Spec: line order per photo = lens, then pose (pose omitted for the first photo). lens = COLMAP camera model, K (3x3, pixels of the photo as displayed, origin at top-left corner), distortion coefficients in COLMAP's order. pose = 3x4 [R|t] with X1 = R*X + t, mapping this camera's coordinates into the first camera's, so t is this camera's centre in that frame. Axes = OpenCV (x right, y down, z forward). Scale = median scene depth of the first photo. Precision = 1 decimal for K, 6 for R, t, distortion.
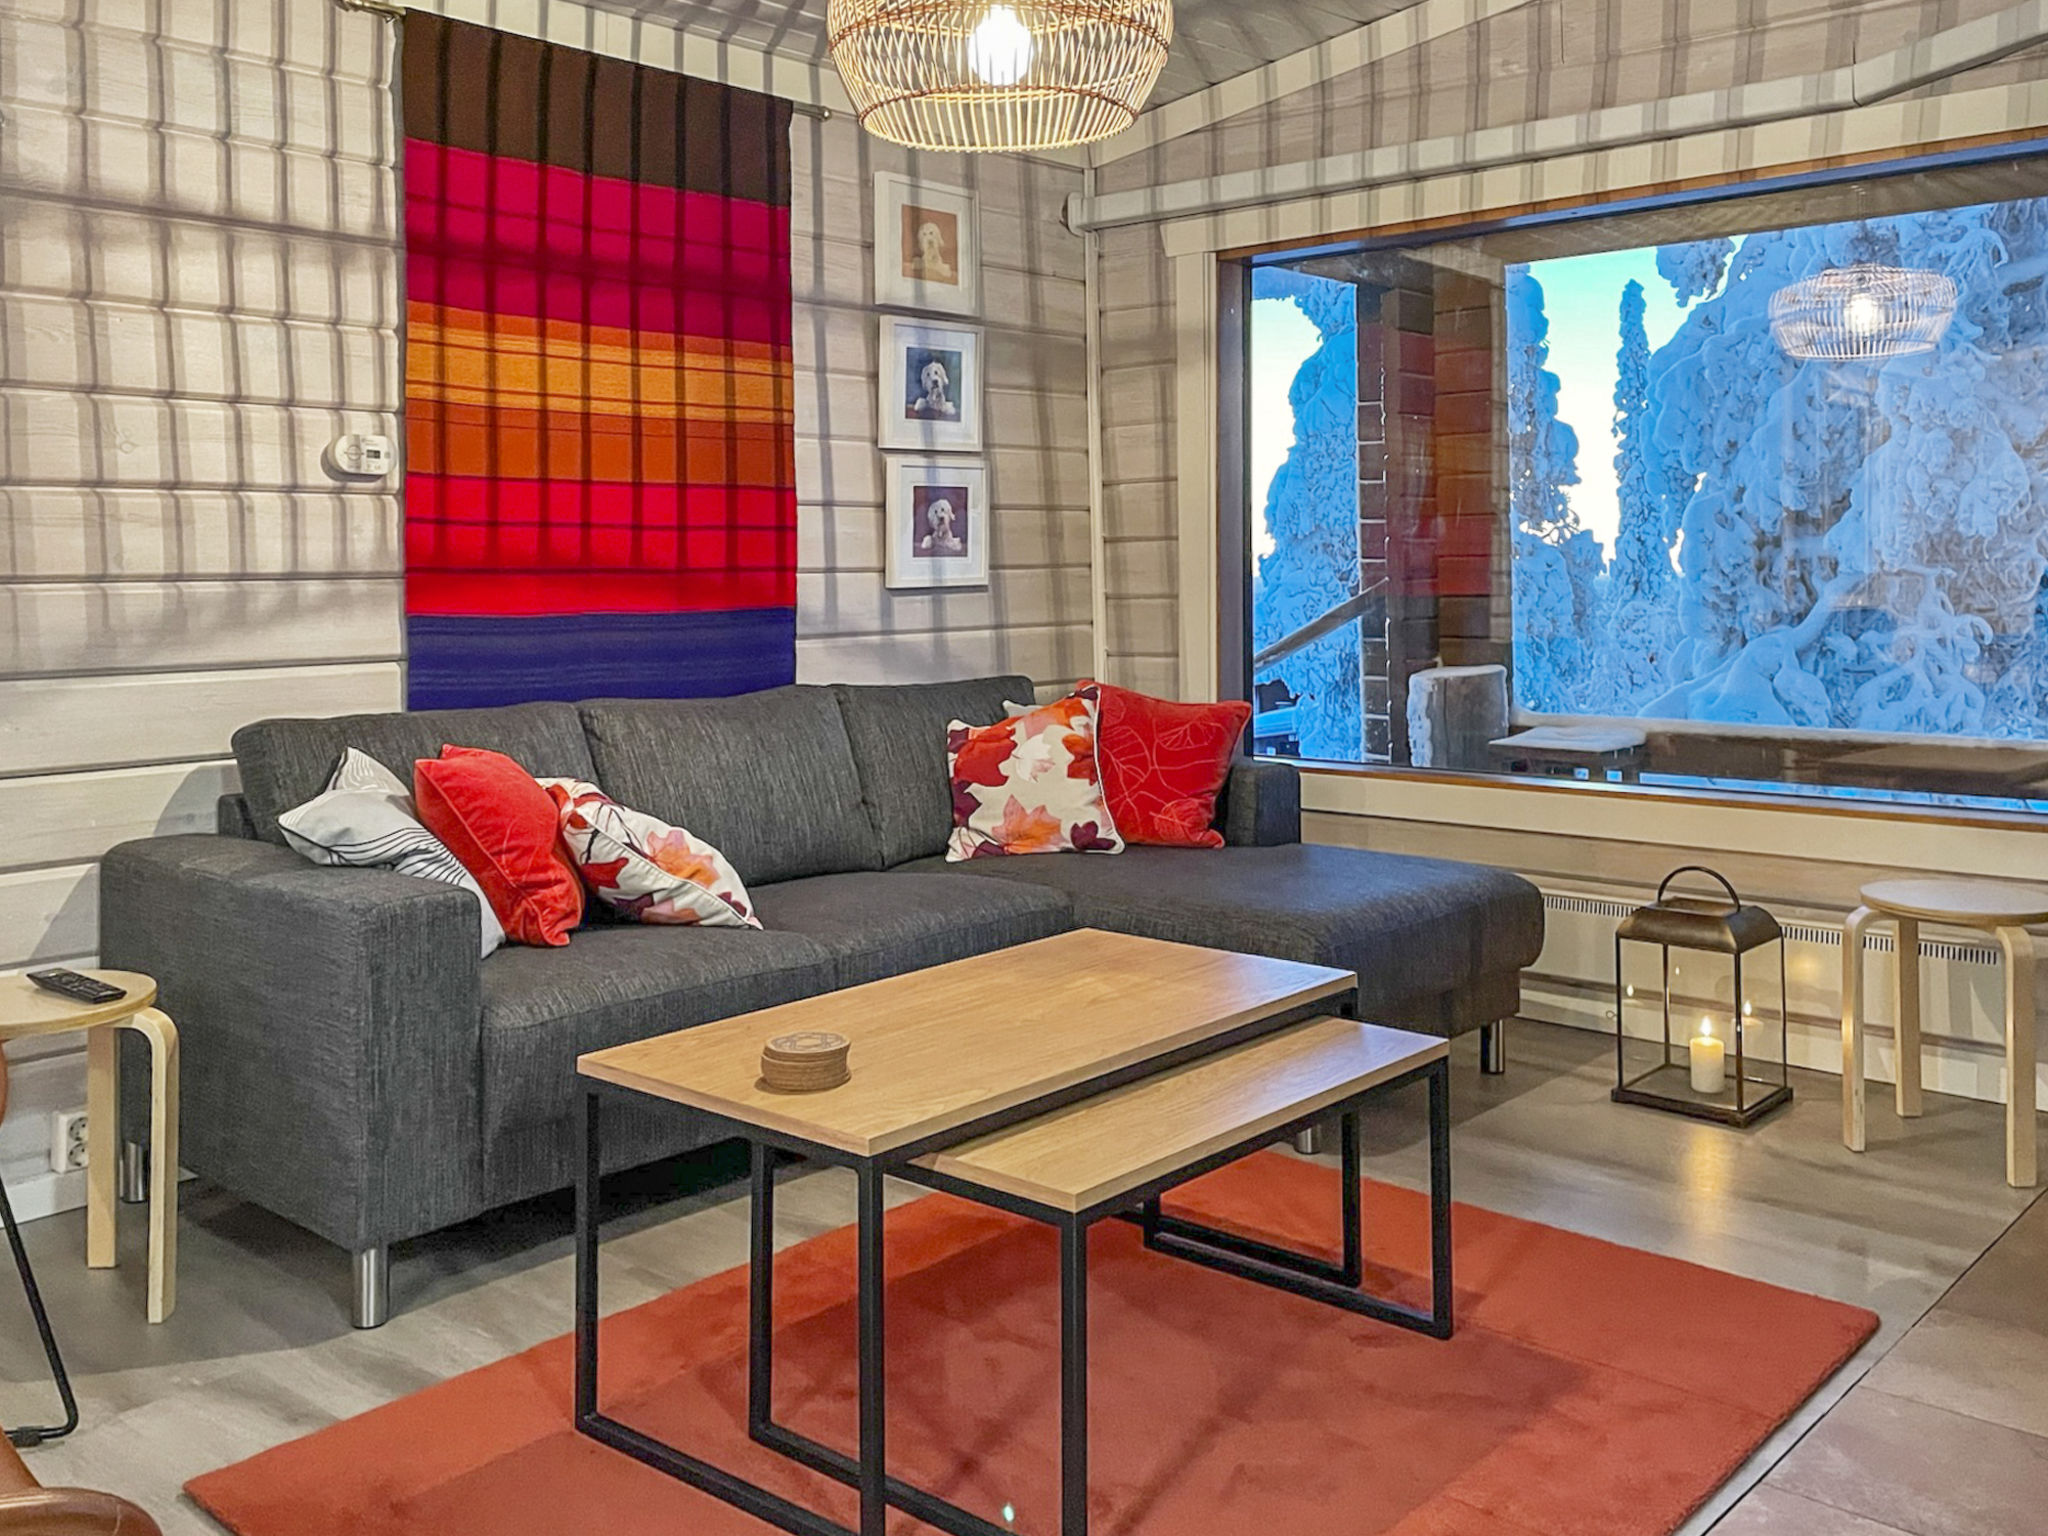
lens RADIAL K [[1843.2, 0, 1030.8], [0, 1843.2, 631.8], [0, 0, 1]] dist [0.100865, -0.112464]
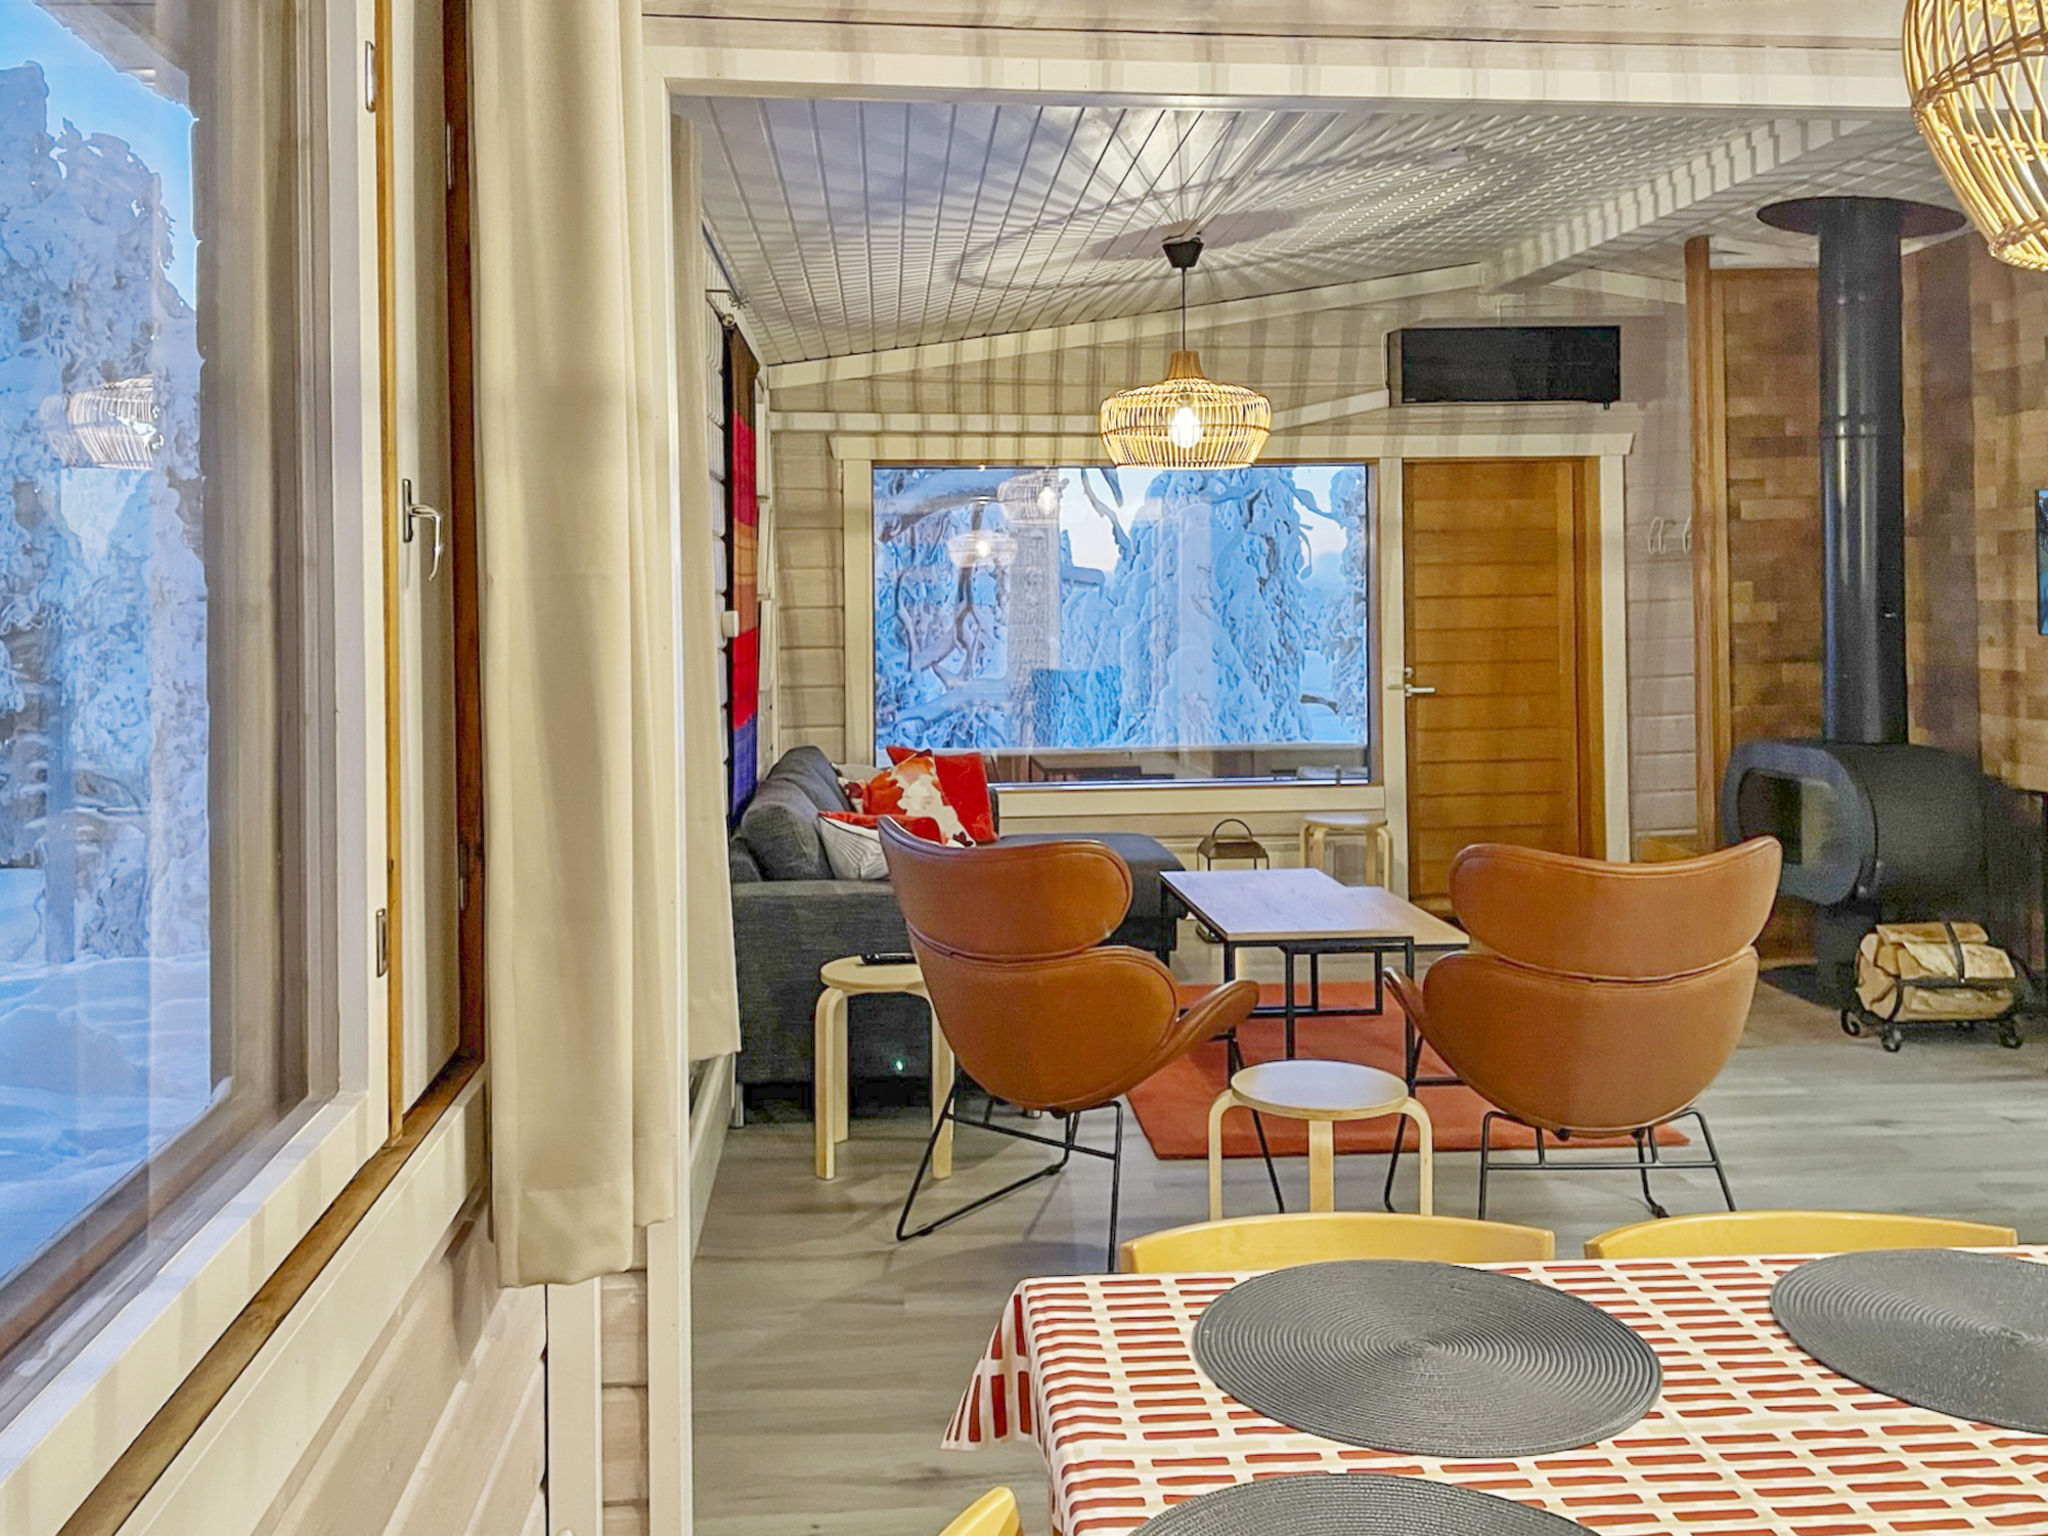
lens RADIAL K [[1849.5, 0, 1024.4], [0, 1849.5, 688.2], [0, 0, 1]] dist [0.094541, -0.005243]
pose [[0.682510, -0.042518, 0.729638, -1.070846], [0.031456, 0.999090, 0.028796, -0.066409], [-0.730199, 0.003297, 0.683227, -0.147762]]
